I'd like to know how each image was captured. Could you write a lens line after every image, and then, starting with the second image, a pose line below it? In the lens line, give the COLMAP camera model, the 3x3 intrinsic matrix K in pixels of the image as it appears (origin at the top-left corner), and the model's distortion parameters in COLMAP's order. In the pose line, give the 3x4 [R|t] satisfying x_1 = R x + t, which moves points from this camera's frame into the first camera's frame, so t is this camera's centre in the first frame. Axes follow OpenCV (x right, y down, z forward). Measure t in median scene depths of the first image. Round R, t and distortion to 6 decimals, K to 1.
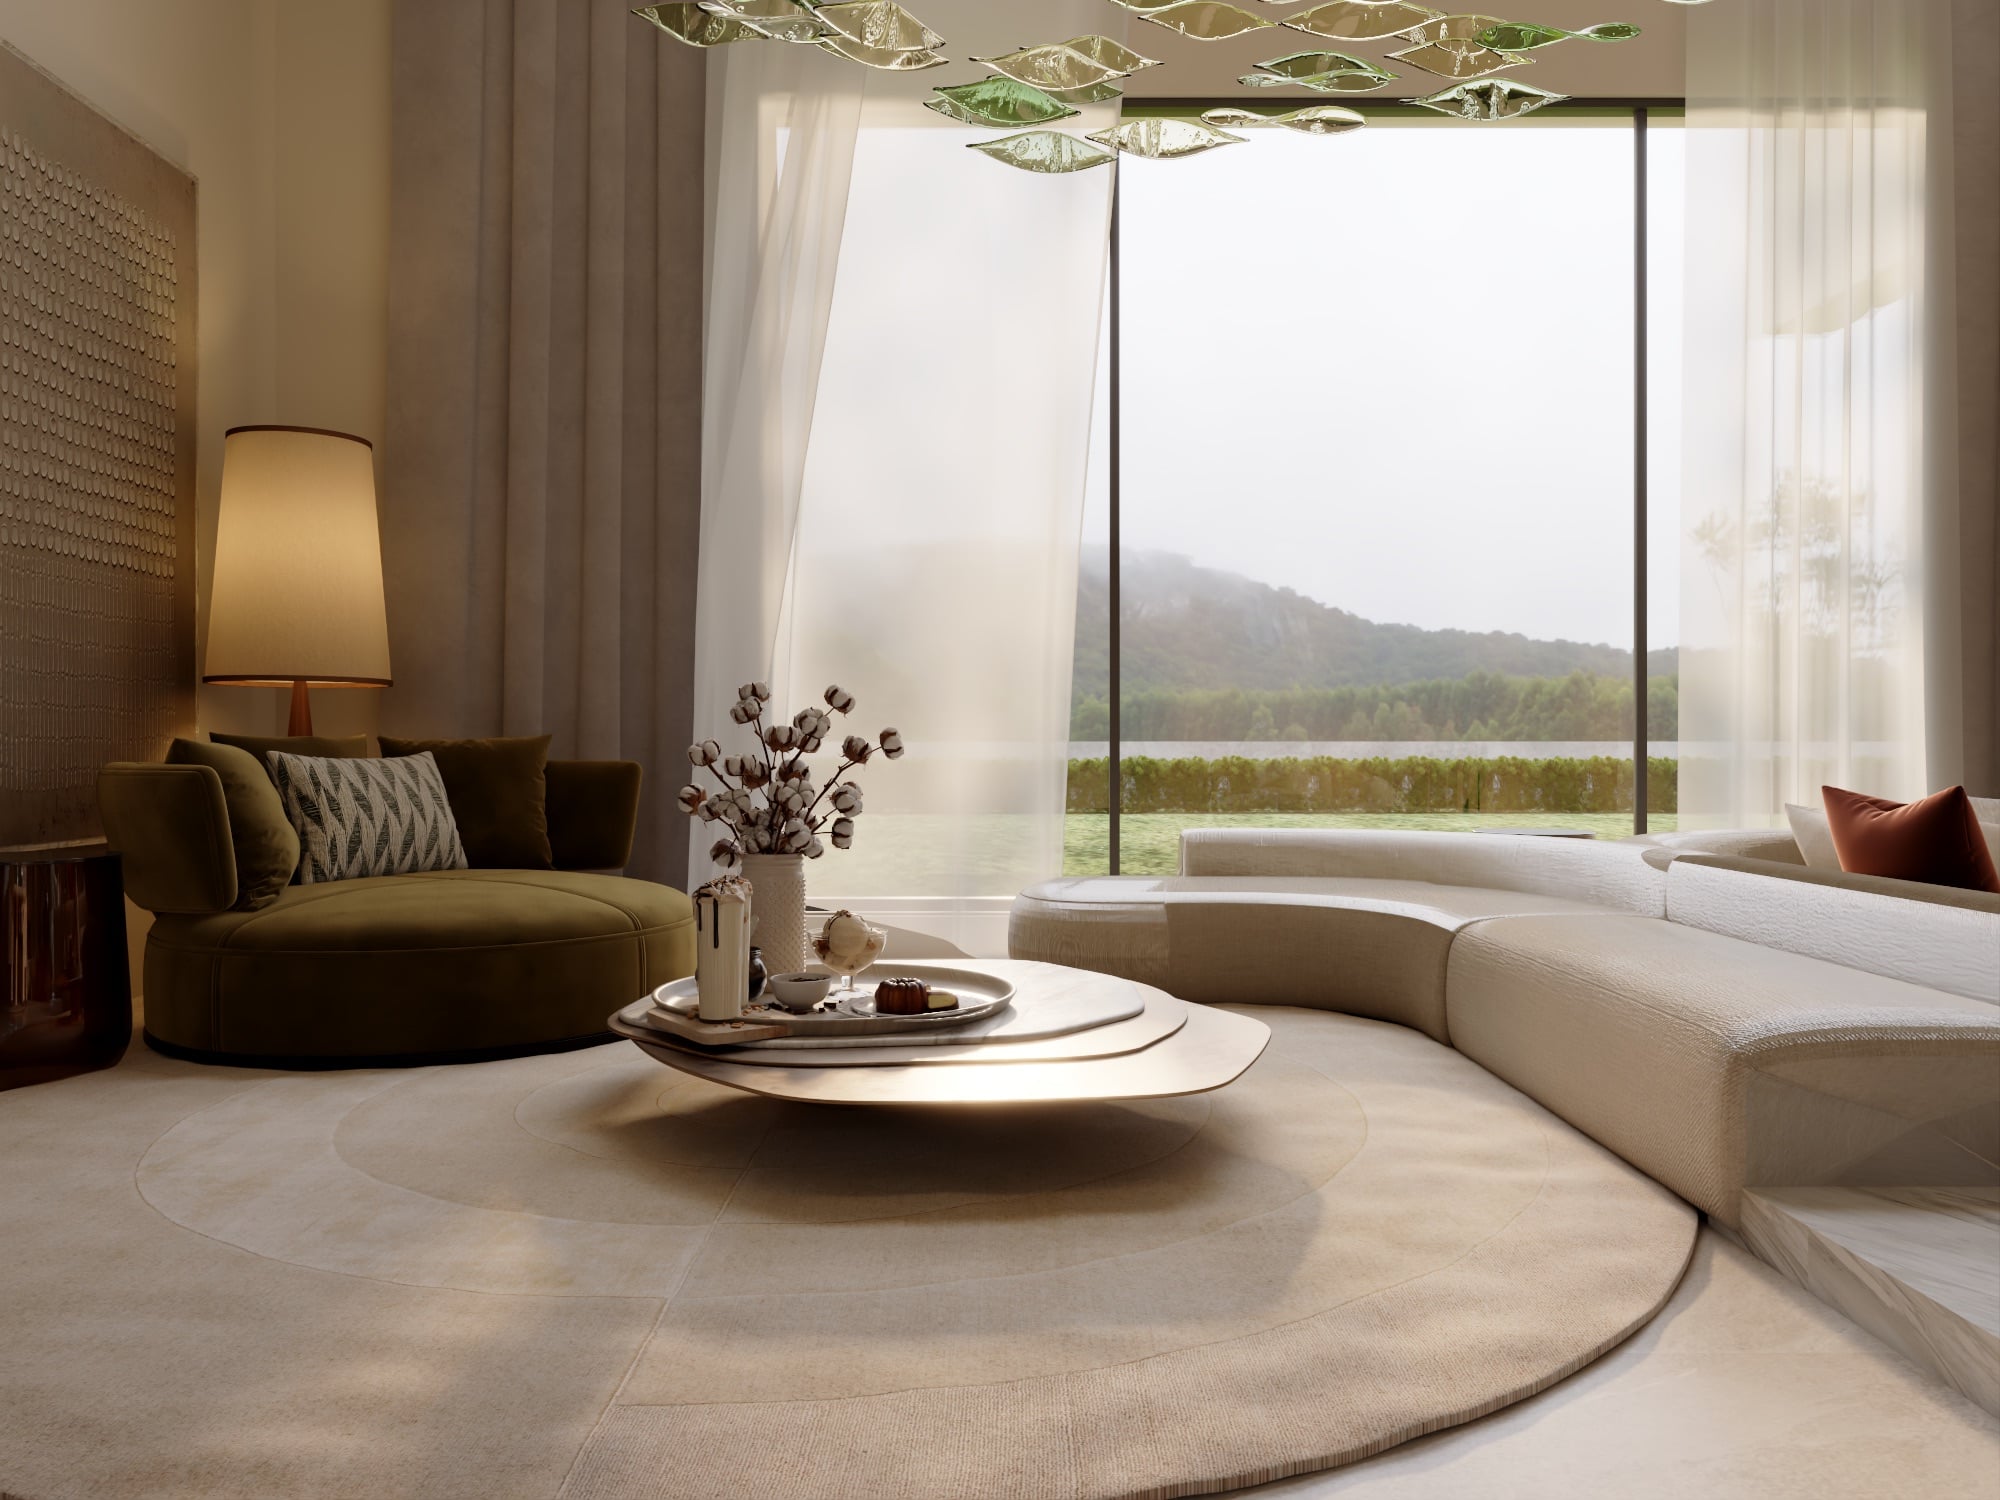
lens RADIAL K [[1459.8, 0, 1001.9], [0, 1459.8, 747.4], [0, 0, 1]] dist [0.004533, 0.000028]
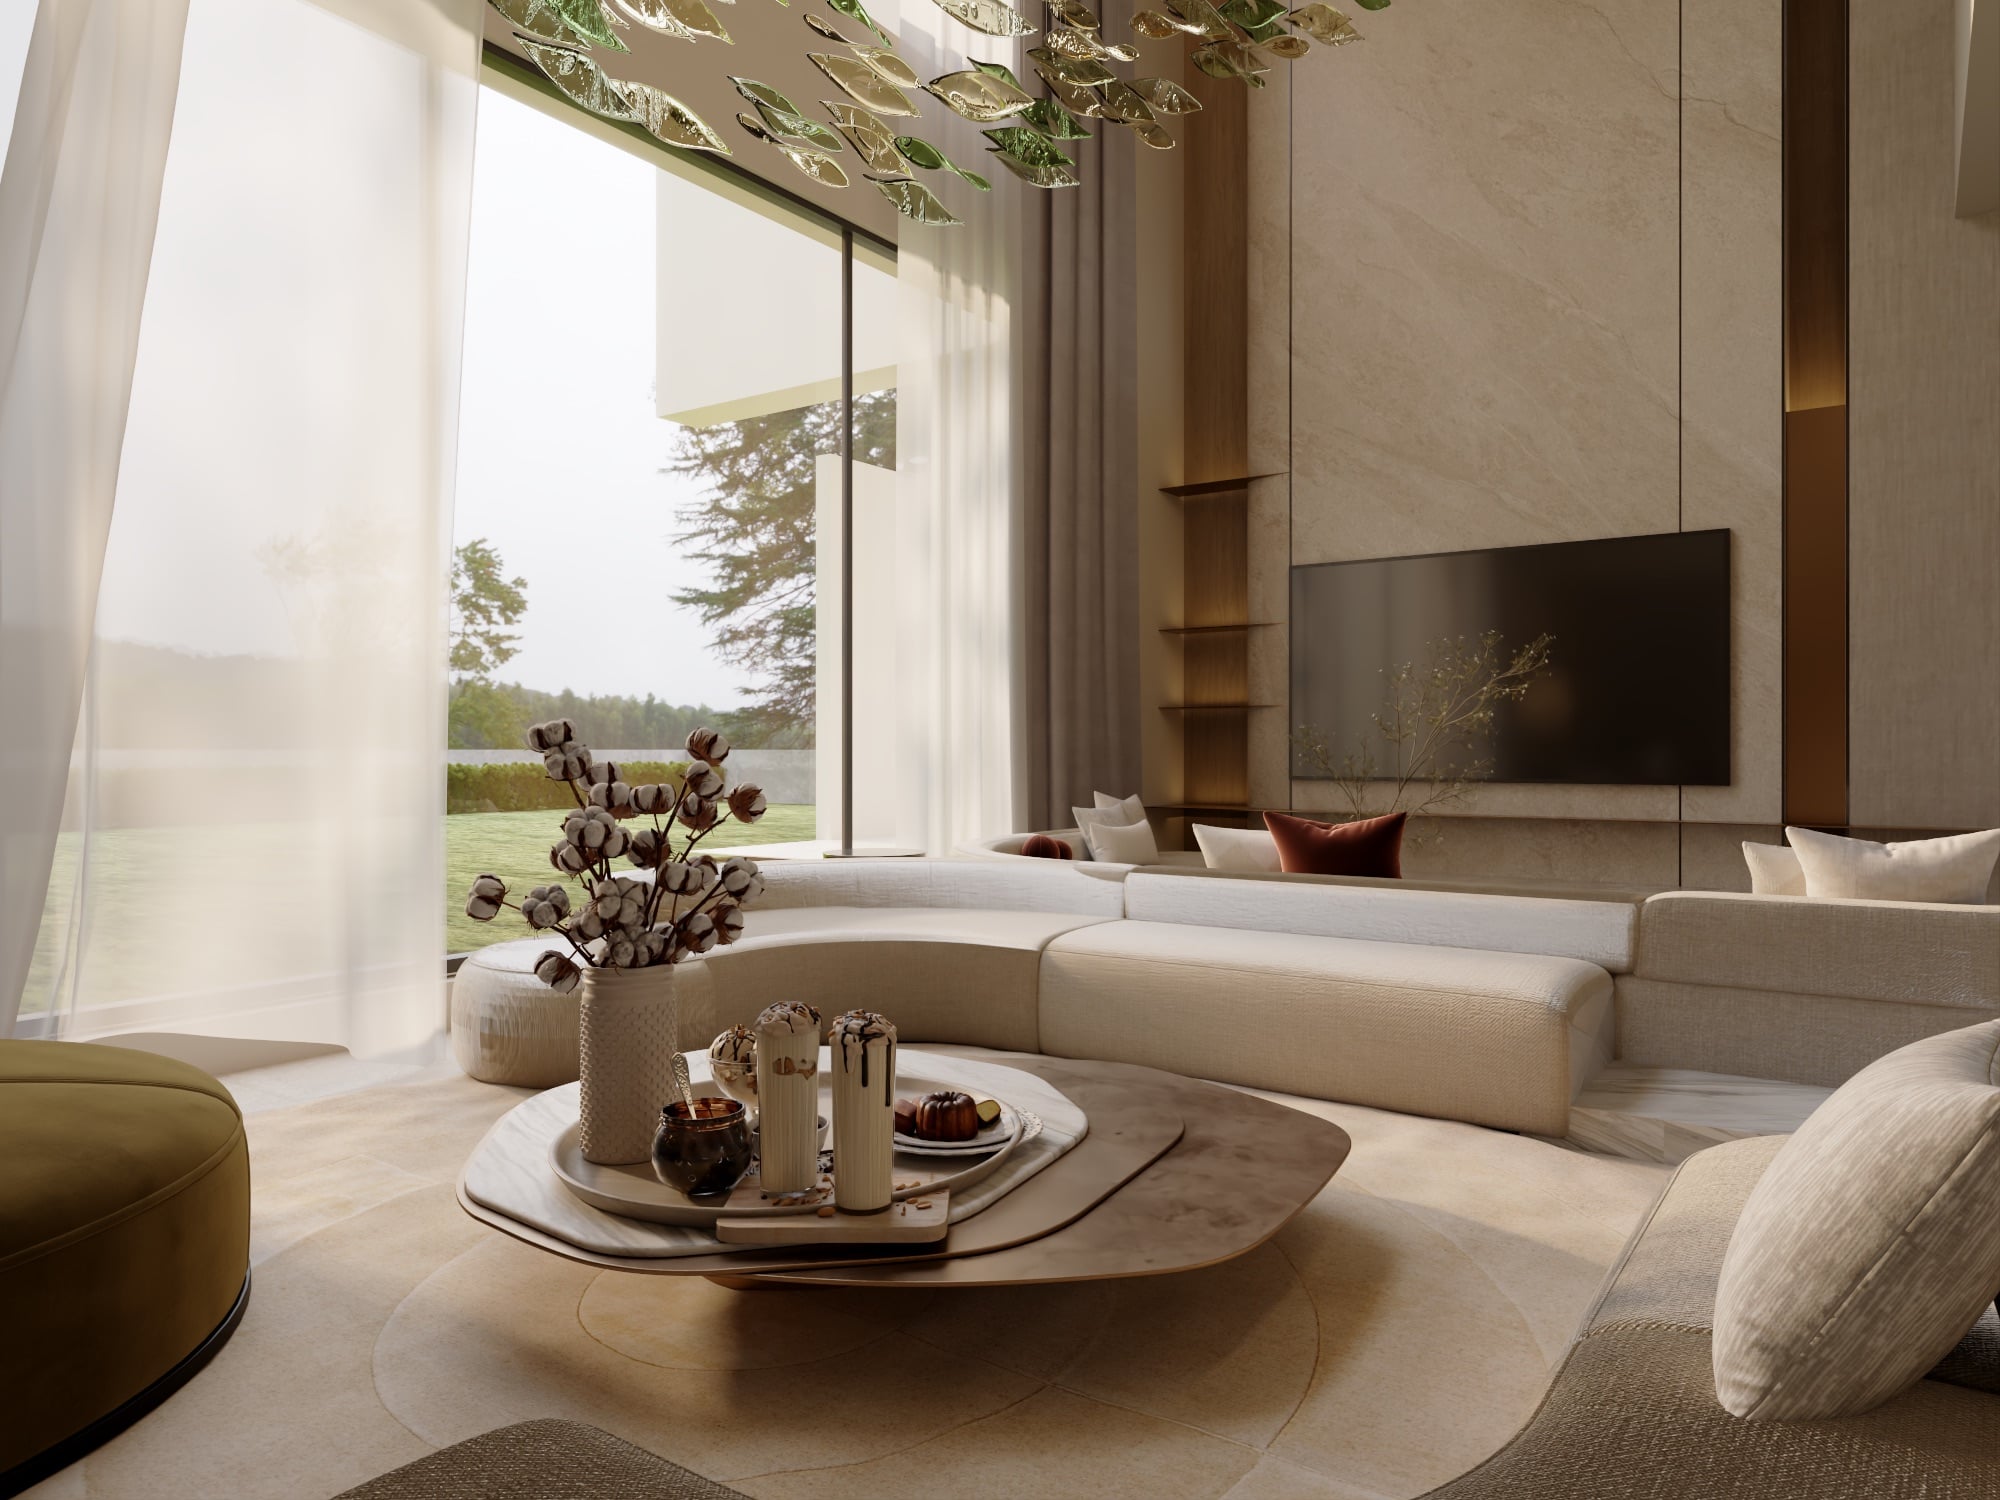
lens RADIAL K [[1300.8, 0, 1000.3], [0, 1300.8, 752.2], [0, 0, 1]] dist [-0.000228, 0.000839]
pose [[0.578905, -0.004245, 0.815384, -0.565004], [0.000411, 0.999988, 0.004914, -0.033907], [-0.815395, -0.002510, 0.578900, 0.480695]]
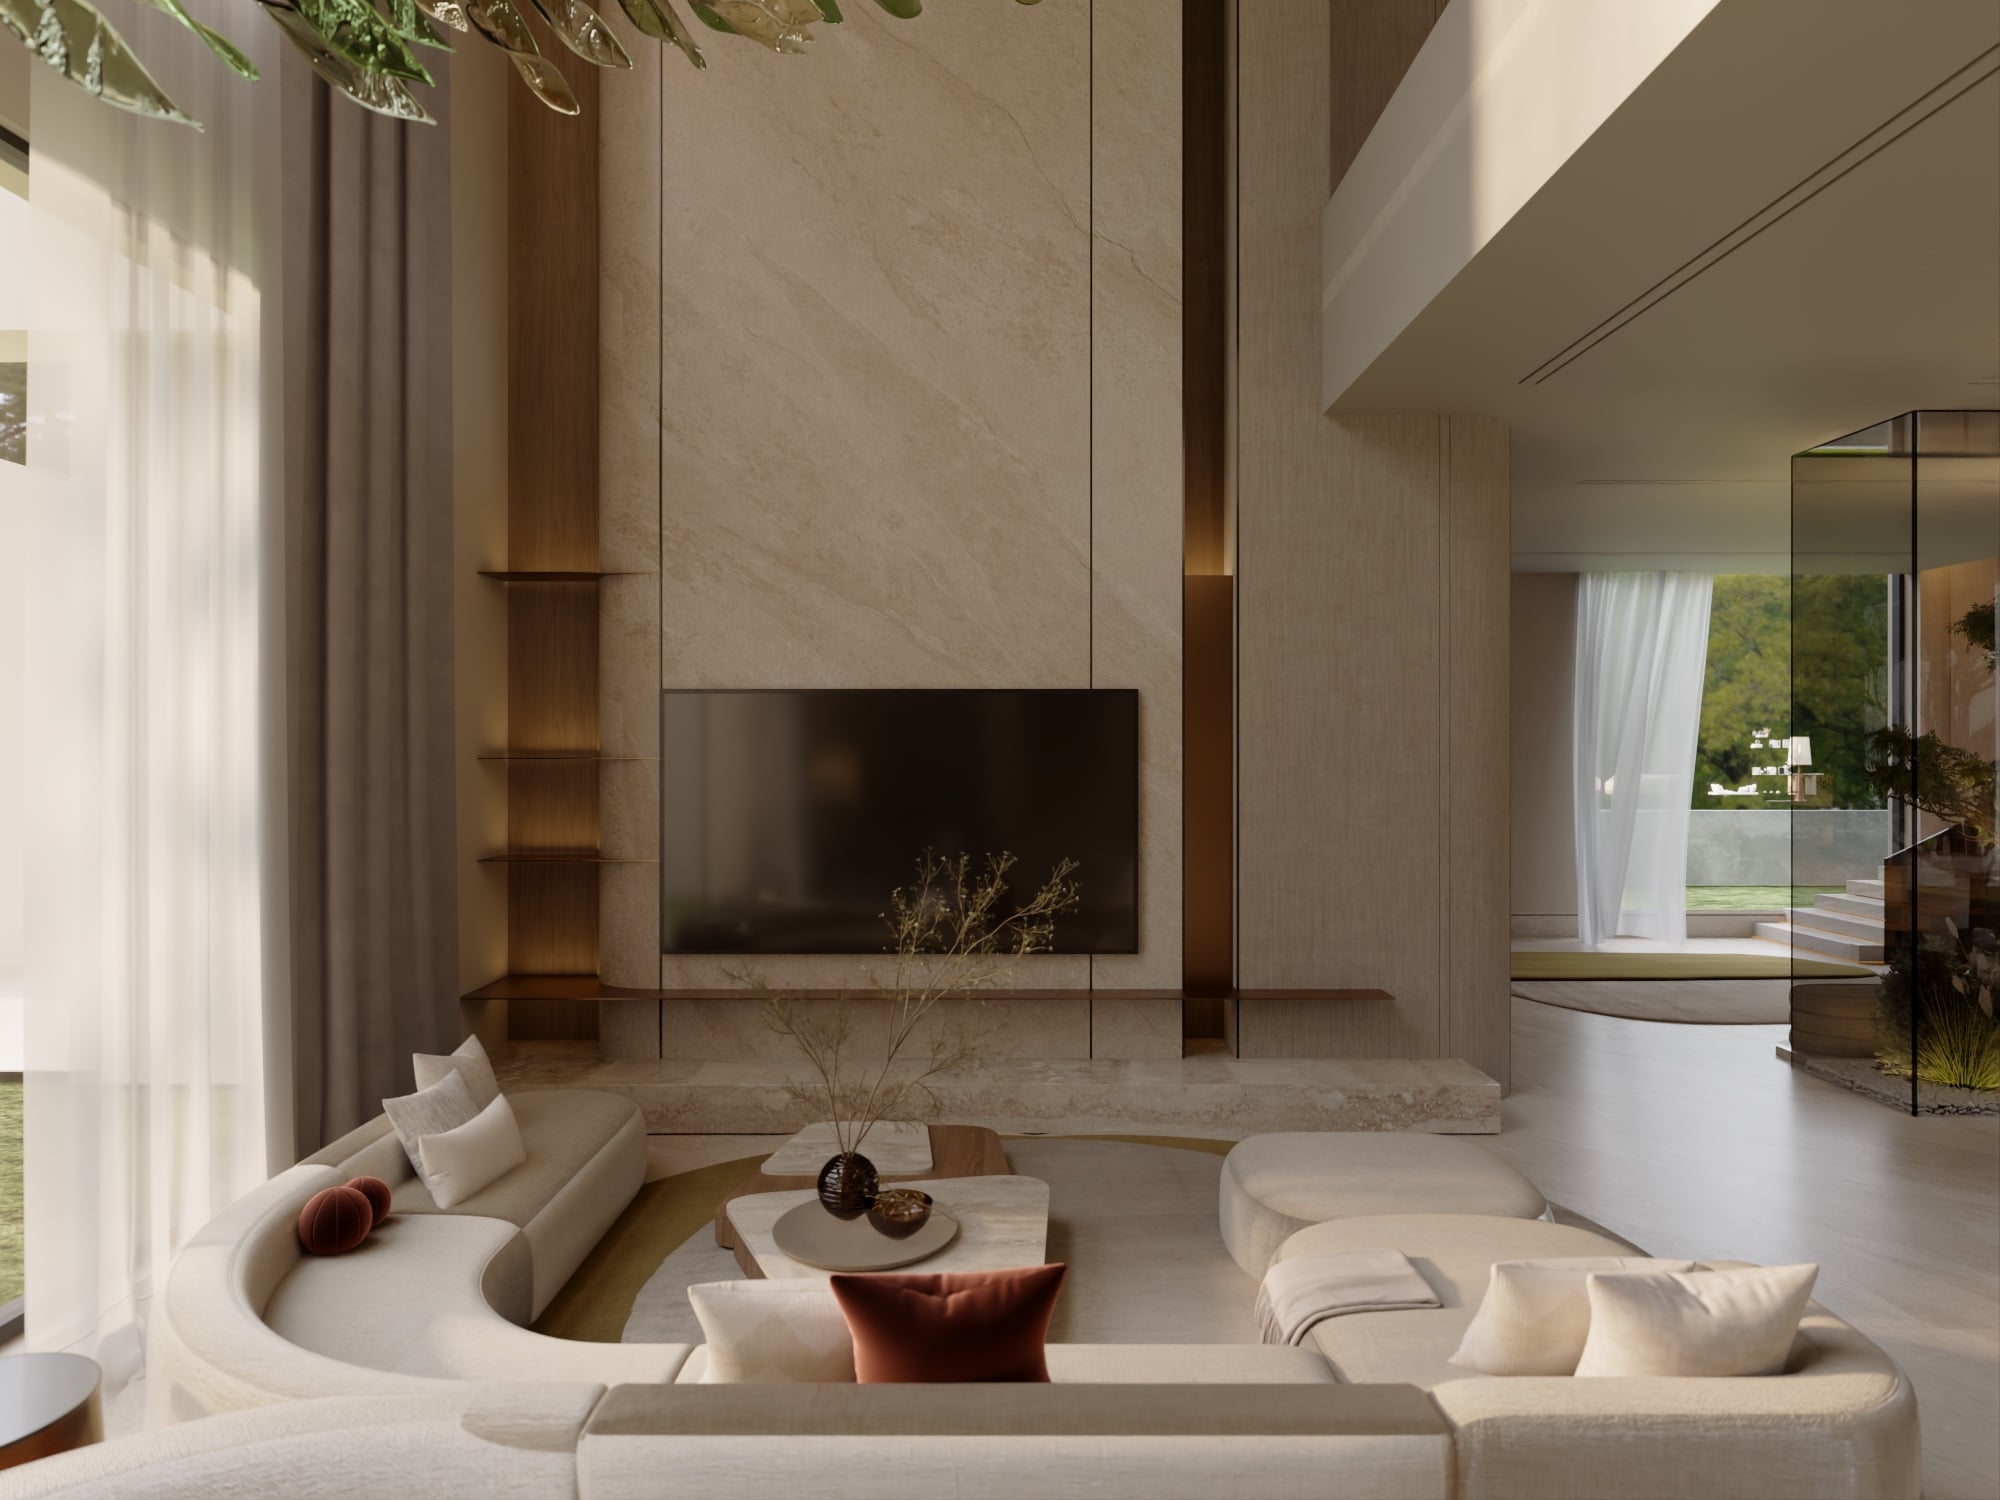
lens RADIAL K [[1172.1, 0, 1004.1], [0, 1172.1, 754.5], [0, 0, 1]] dist [-0.004124, 0.002455]
pose [[0.006783, -0.005557, 0.999962, -0.084376], [-0.002666, 0.999981, 0.005575, -0.257681], [-0.999973, -0.002704, 0.006768, 0.874459]]
